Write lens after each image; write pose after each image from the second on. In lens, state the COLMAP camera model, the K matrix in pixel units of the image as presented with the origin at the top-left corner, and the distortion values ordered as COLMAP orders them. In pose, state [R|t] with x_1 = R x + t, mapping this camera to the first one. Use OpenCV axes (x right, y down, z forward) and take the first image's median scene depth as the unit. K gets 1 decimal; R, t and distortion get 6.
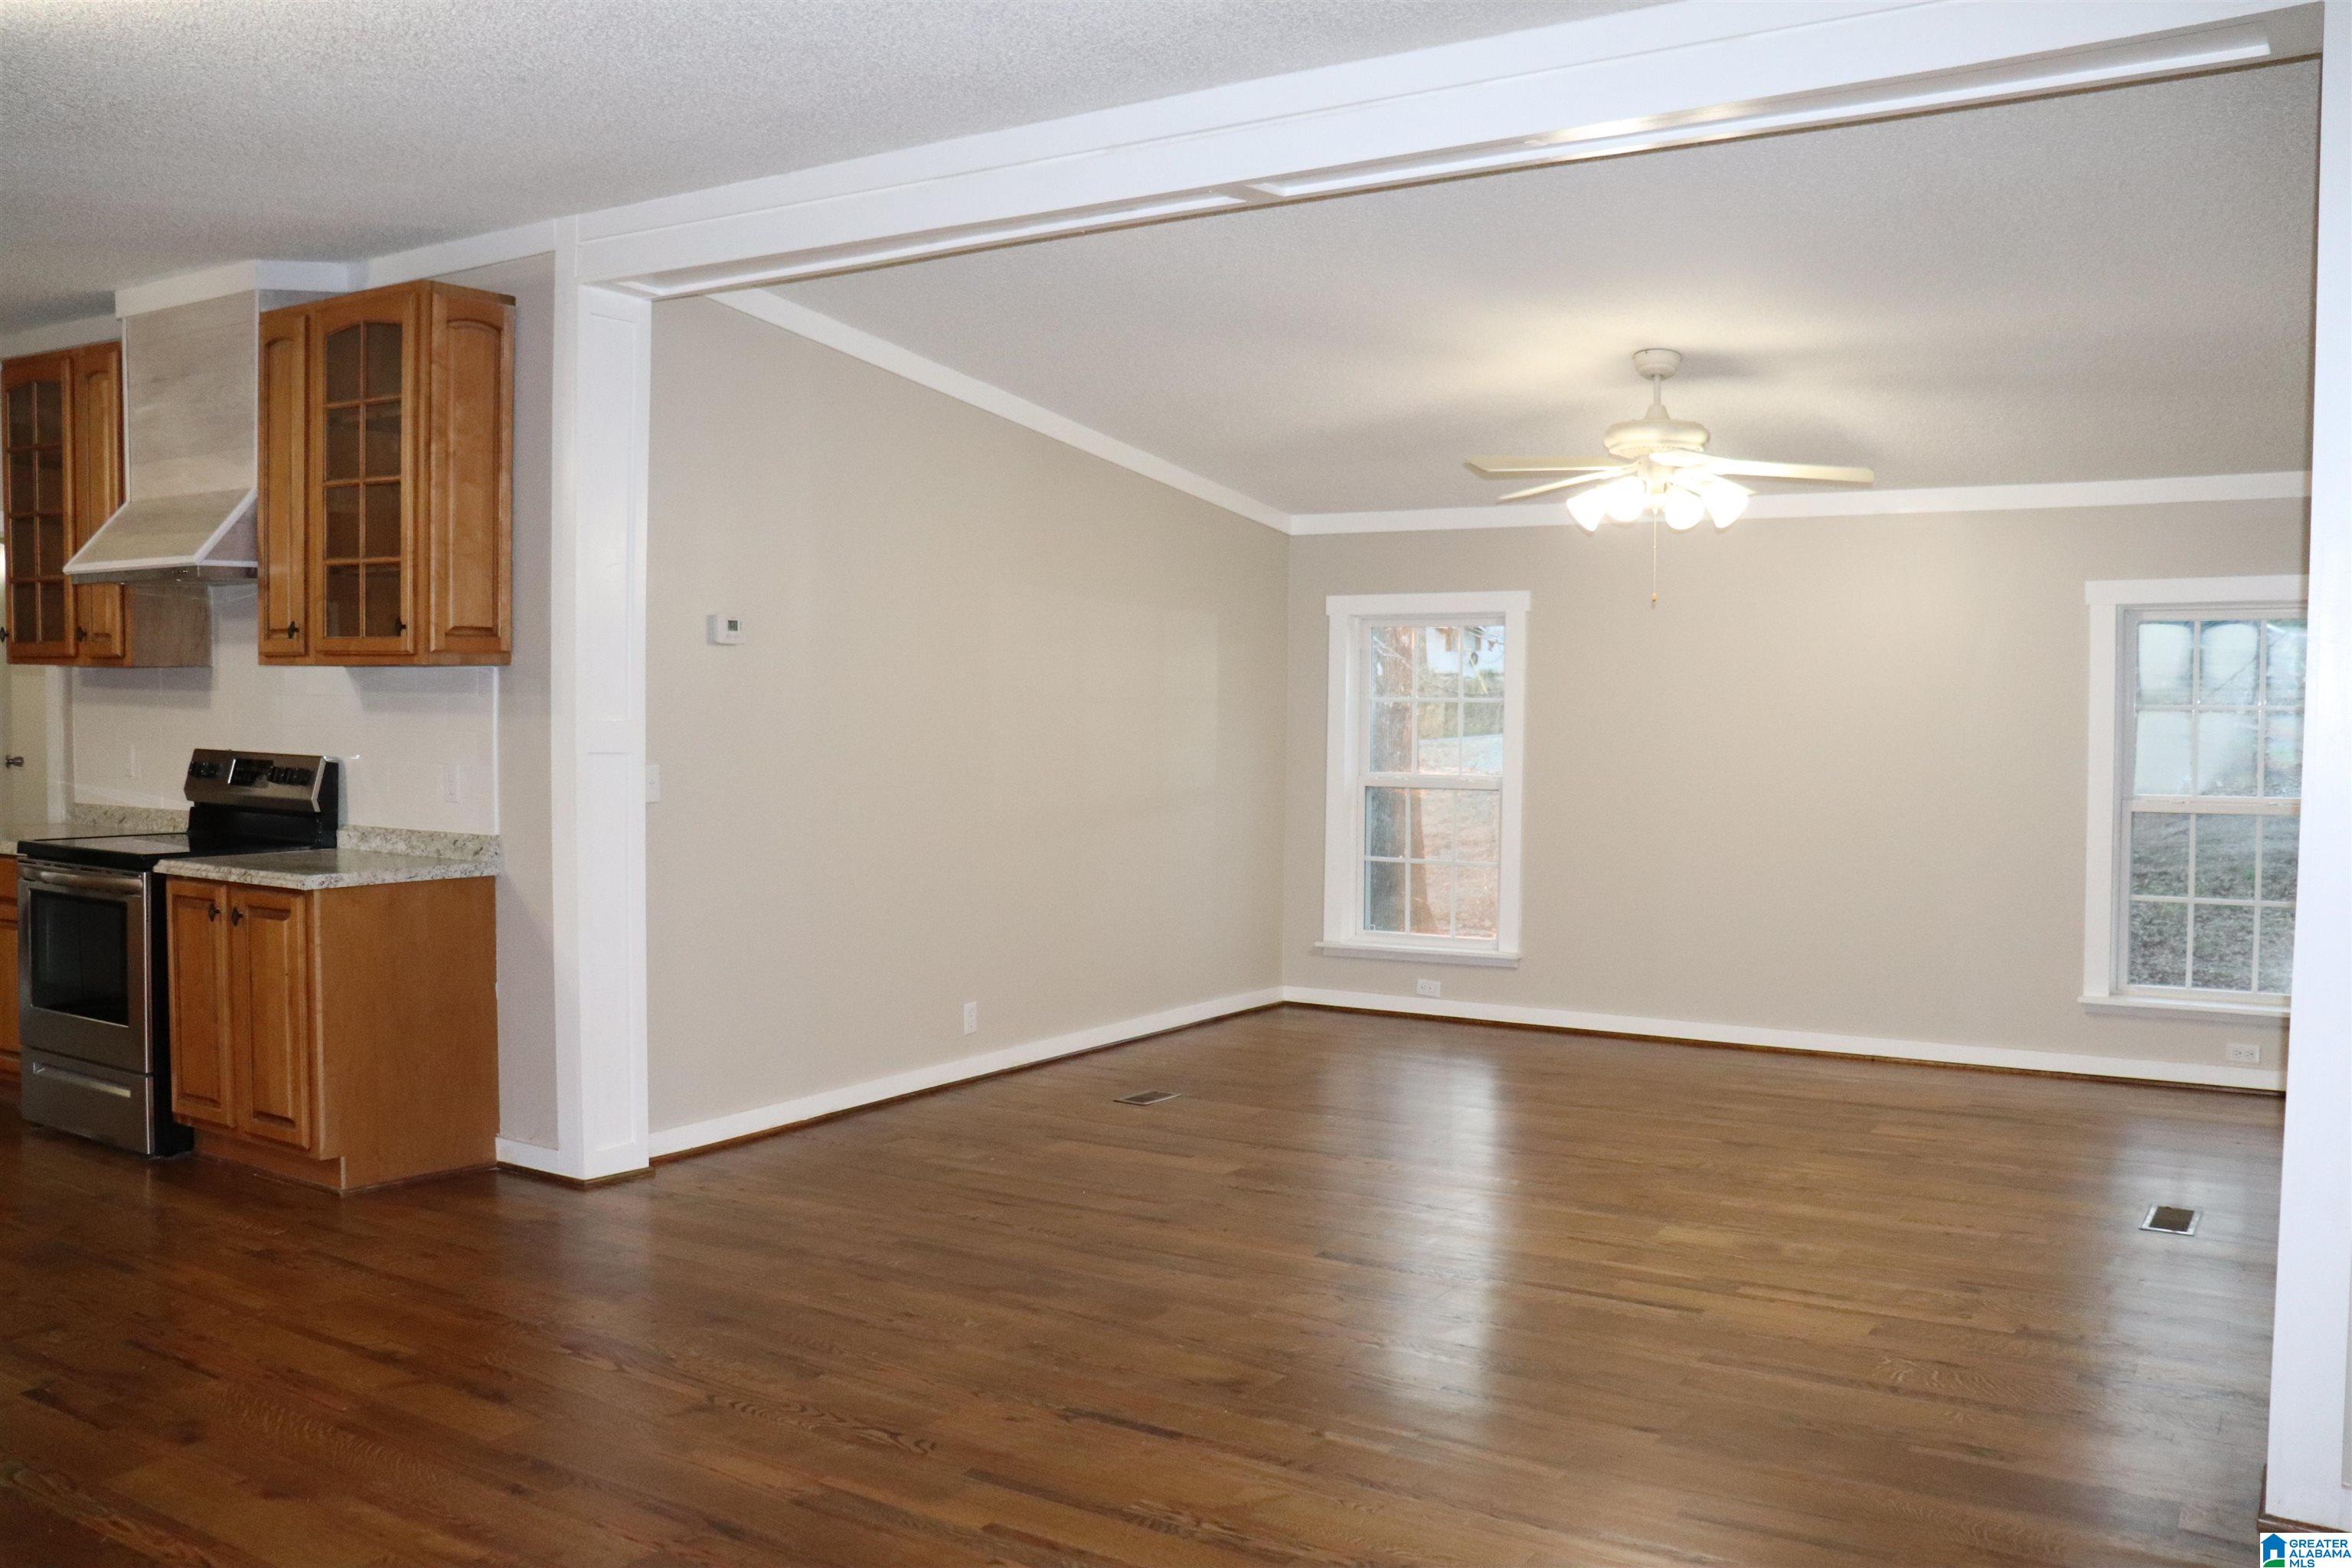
lens RADIAL K [[1924.9, 0, 1194.4], [0, 1924.9, 787.7], [0, 0, 1]] dist [-0.184070, 0.165152]
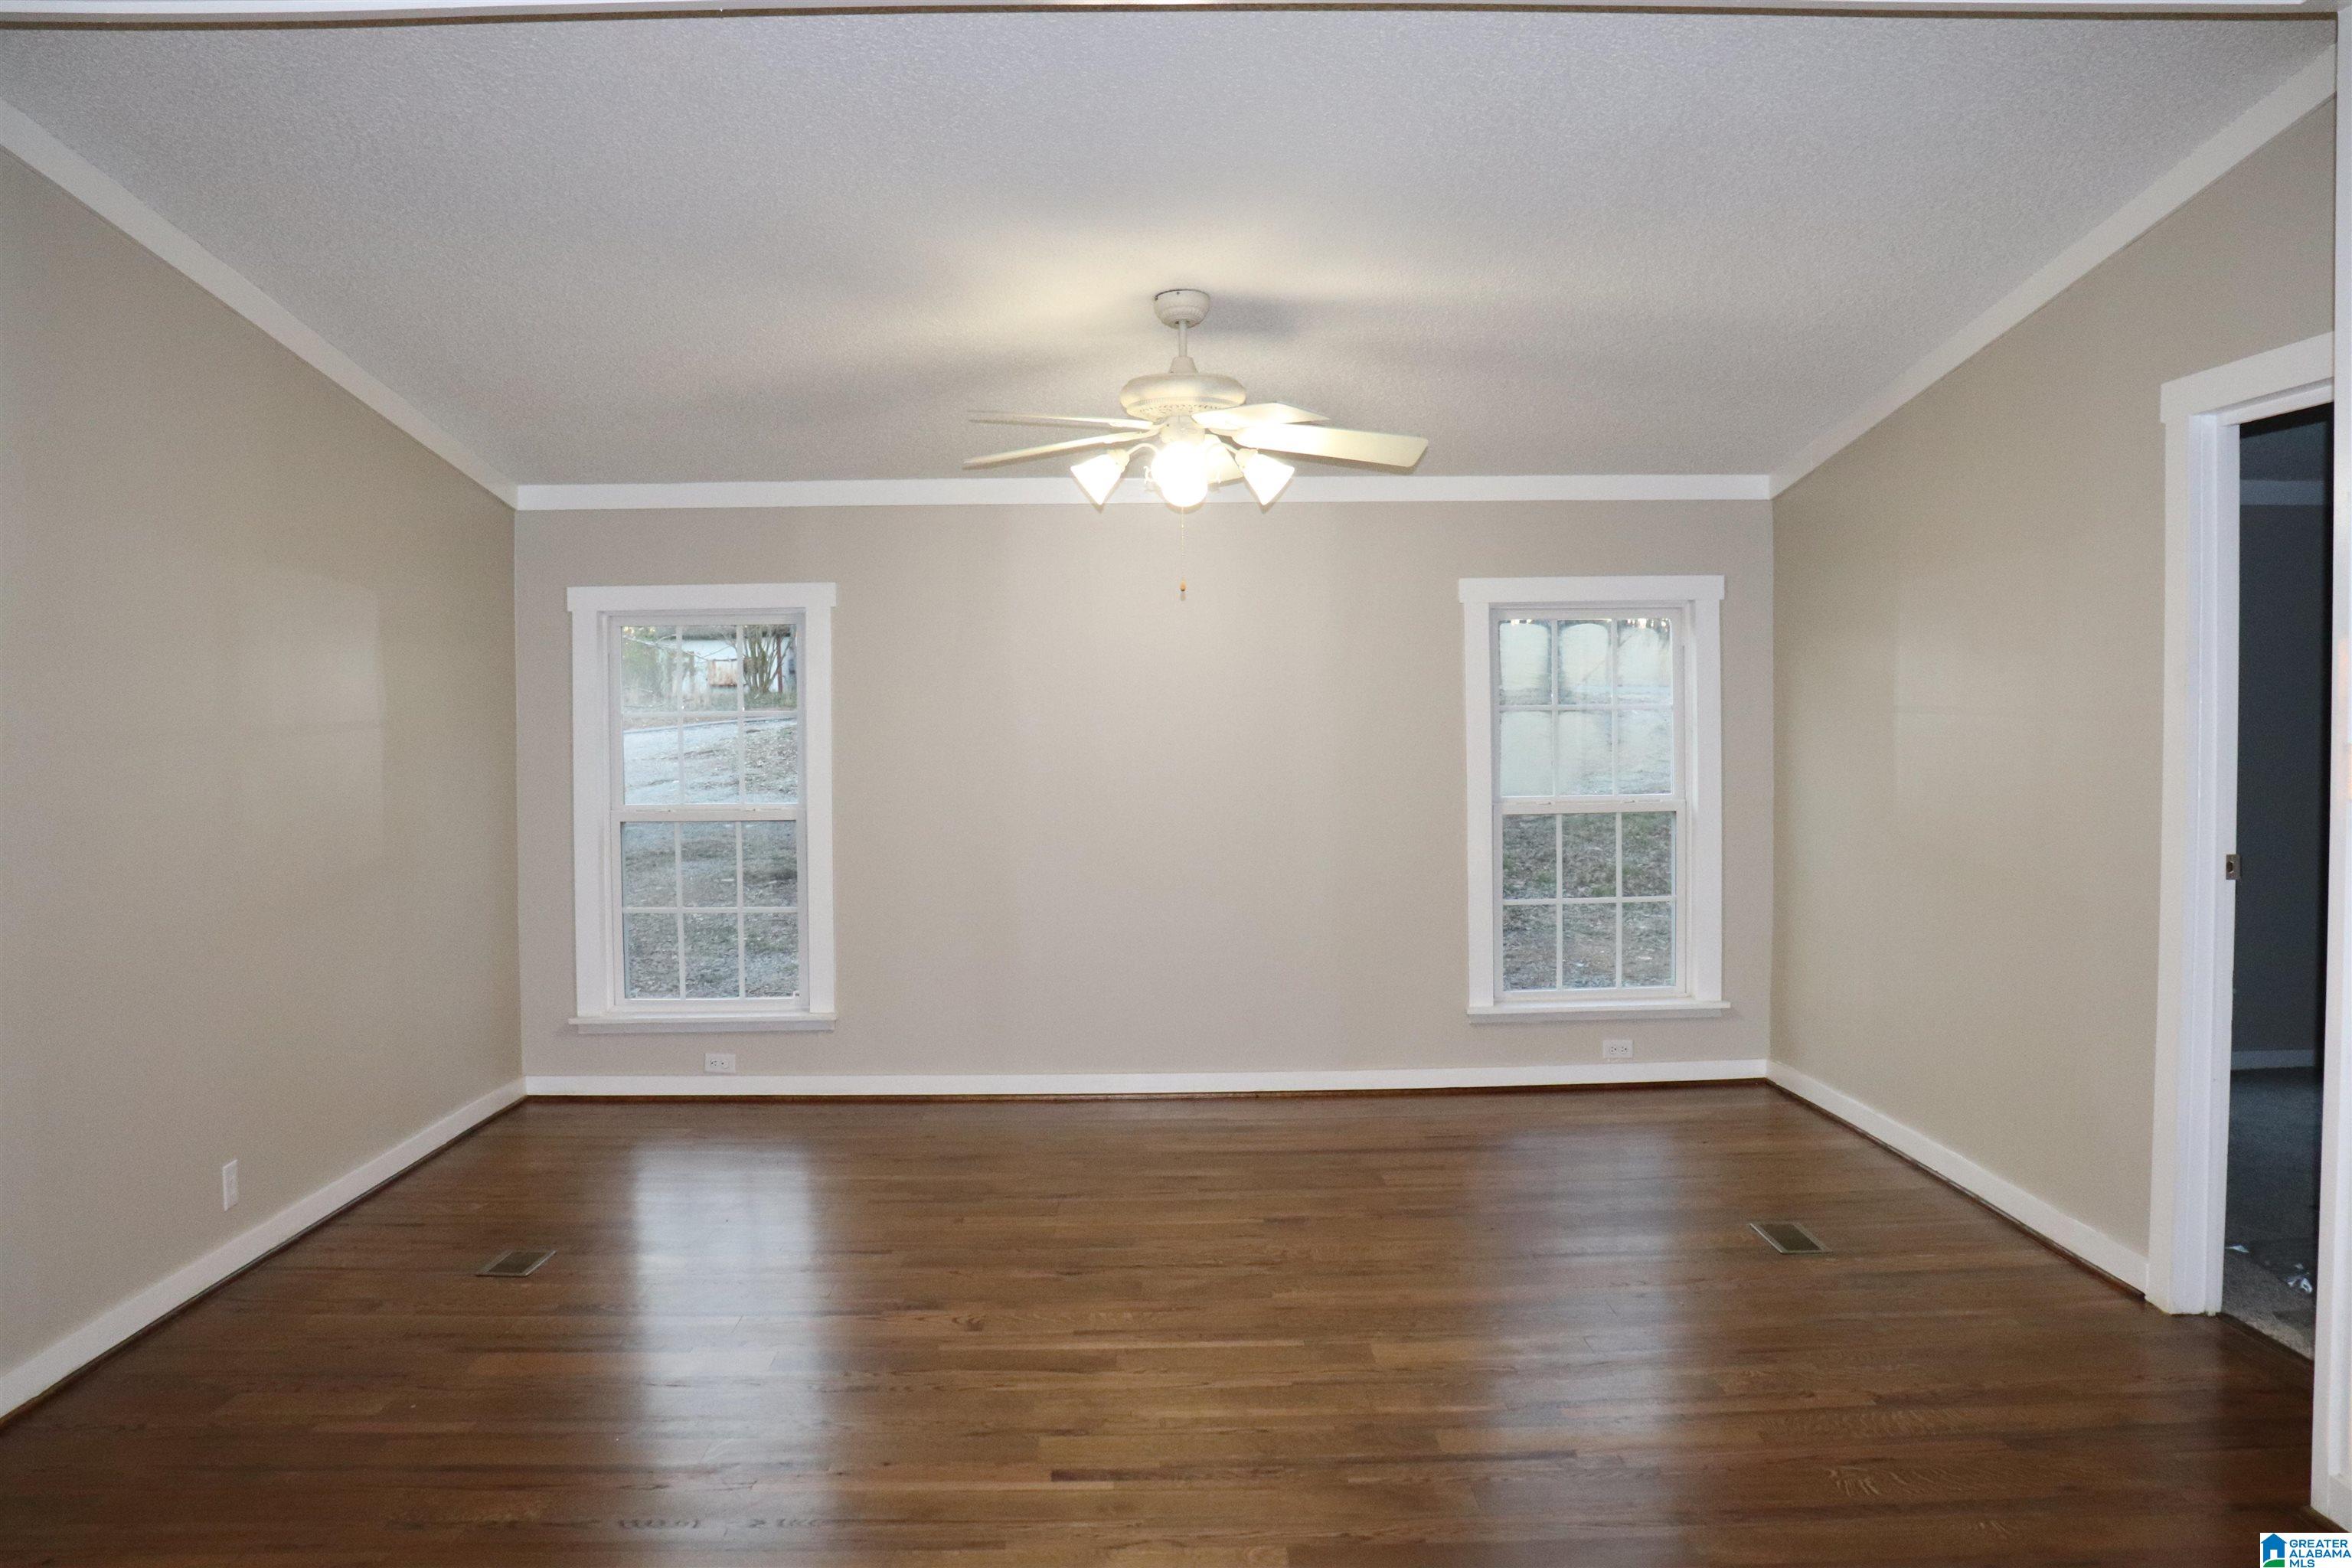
lens RADIAL K [[1924.9, 0, 1194.4], [0, 1924.9, 787.7], [0, 0, 1]] dist [-0.184070, 0.165152]
pose [[0.833337, -0.036481, 0.551560, -0.229651], [0.039366, 0.999203, 0.006611, -0.017445], [-0.551362, 0.016203, 0.834109, 0.302360]]
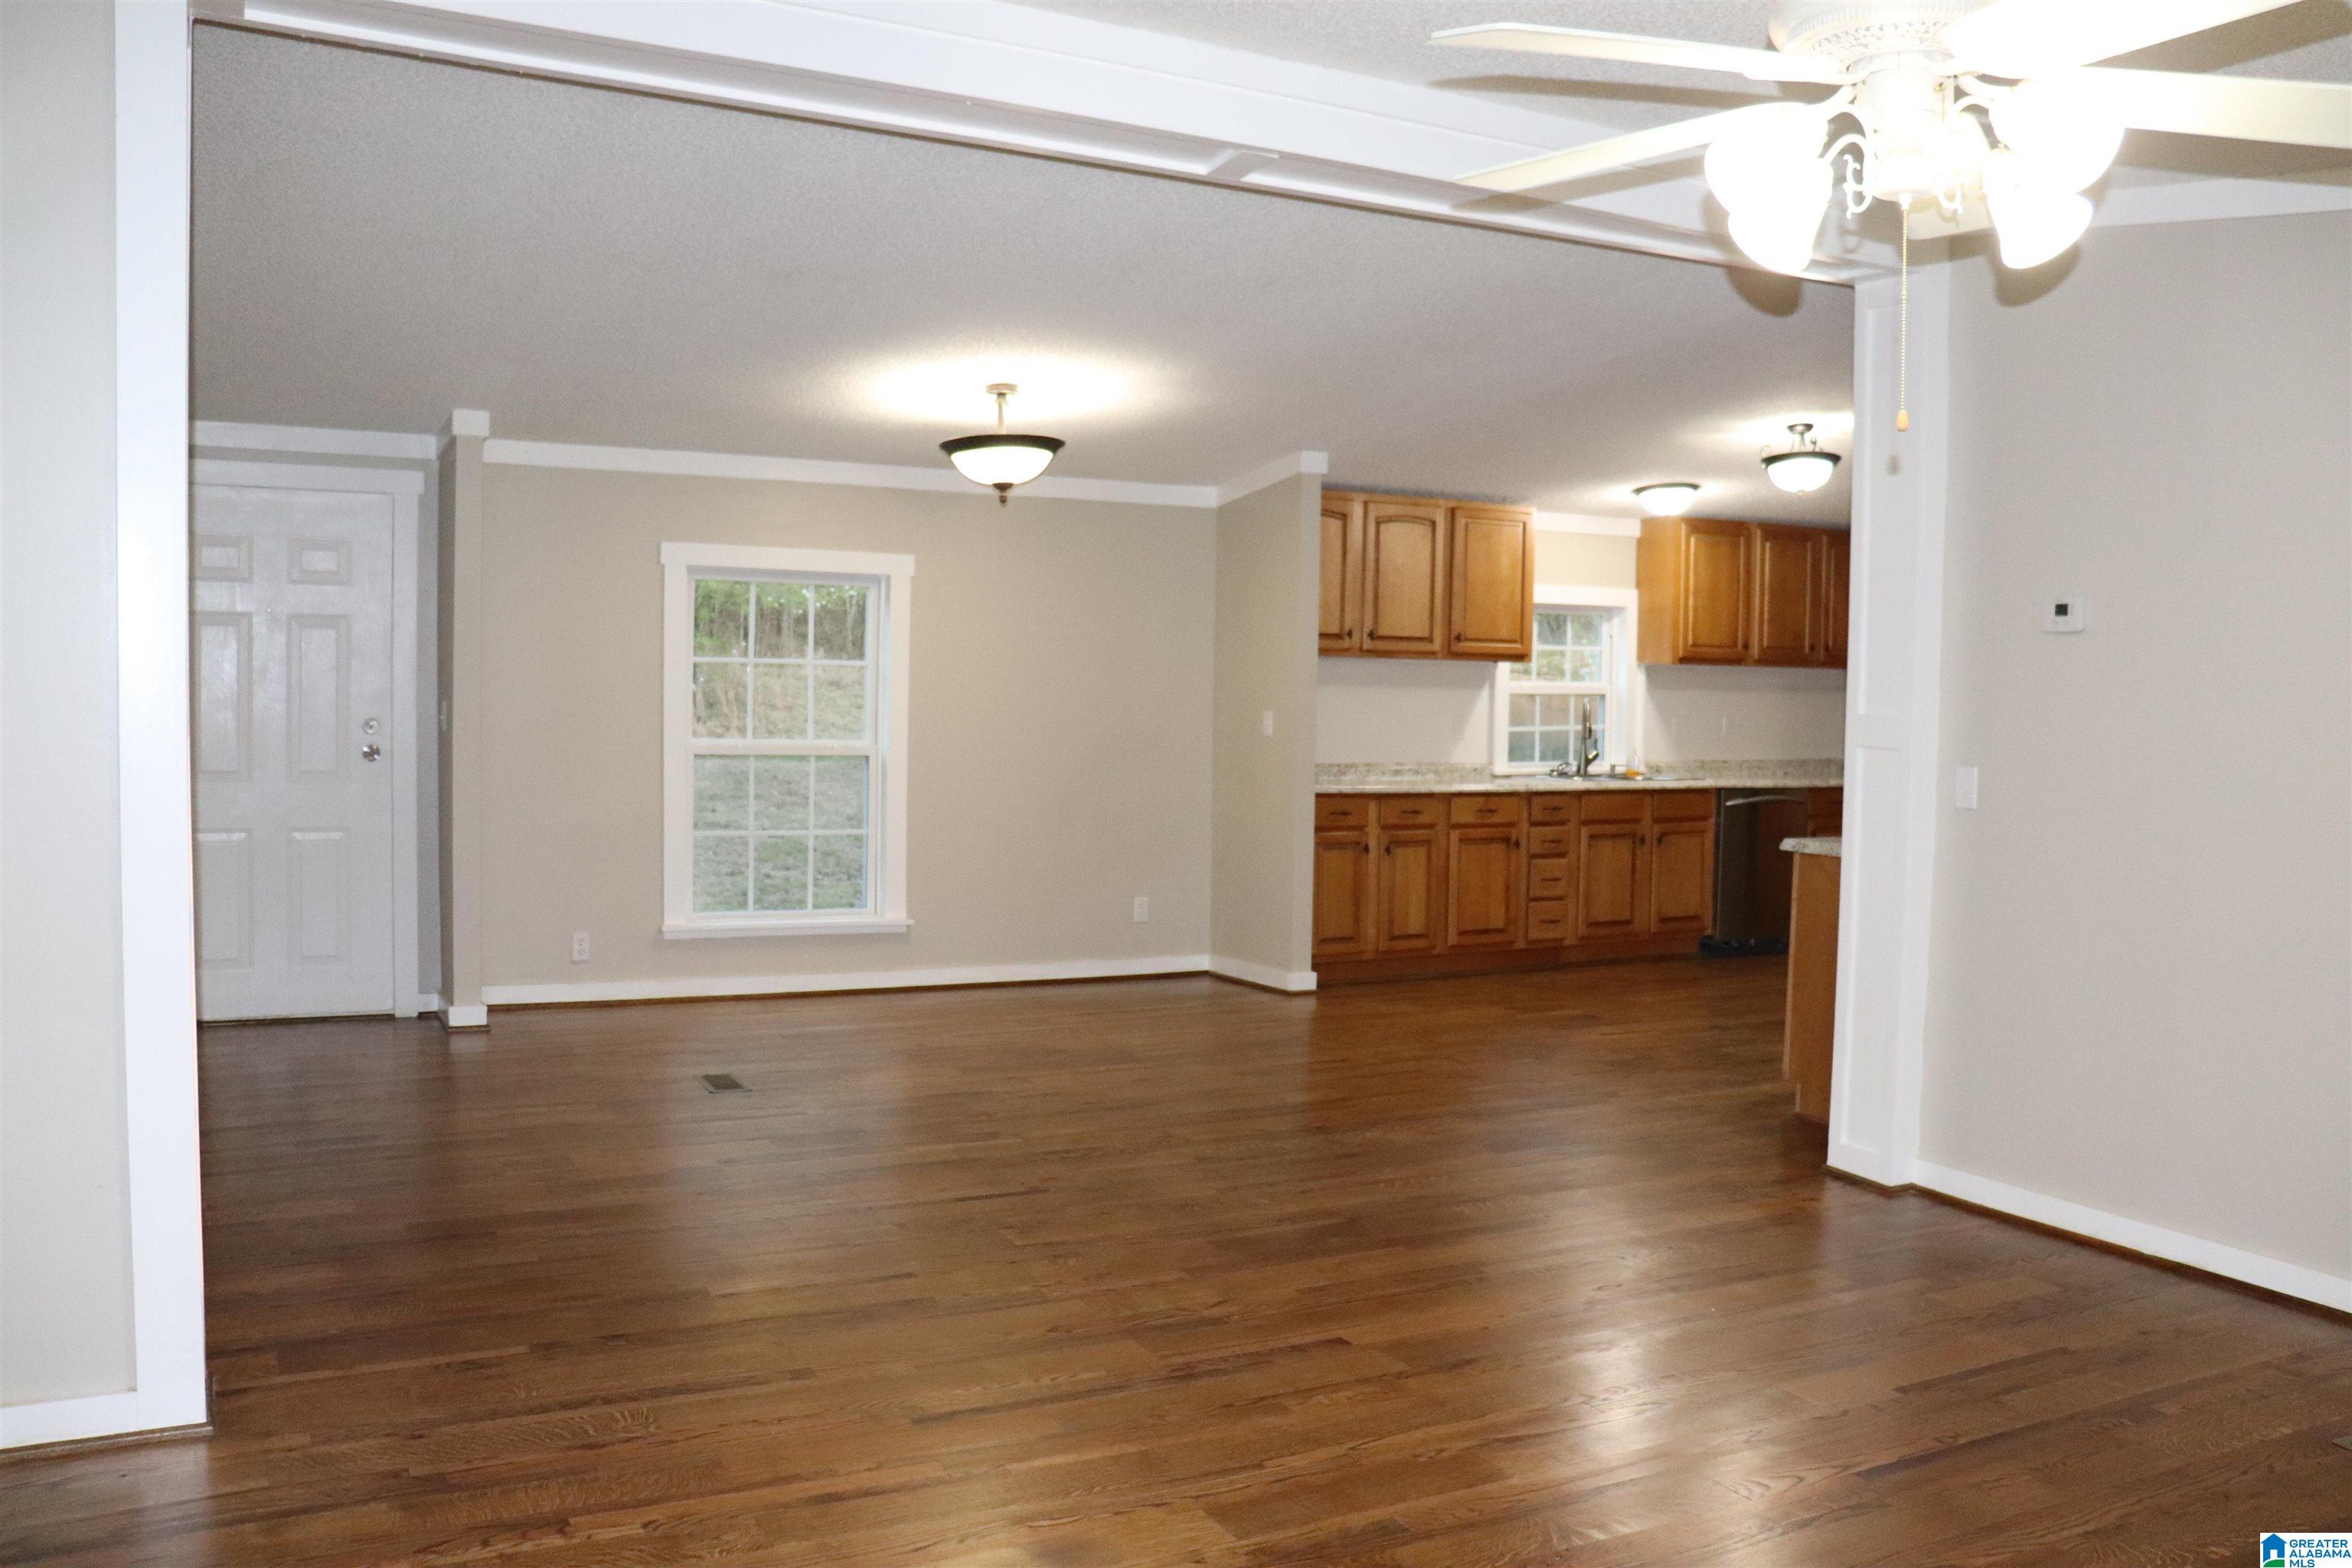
lens RADIAL K [[1924.9, 0, 1194.4], [0, 1924.9, 787.7], [0, 0, 1]] dist [-0.184070, 0.165152]
pose [[-0.501375, 0.028530, -0.864759, 0.671128], [-0.064954, 0.995395, 0.070499, -0.040858], [0.862788, 0.091516, -0.497213, 1.105752]]
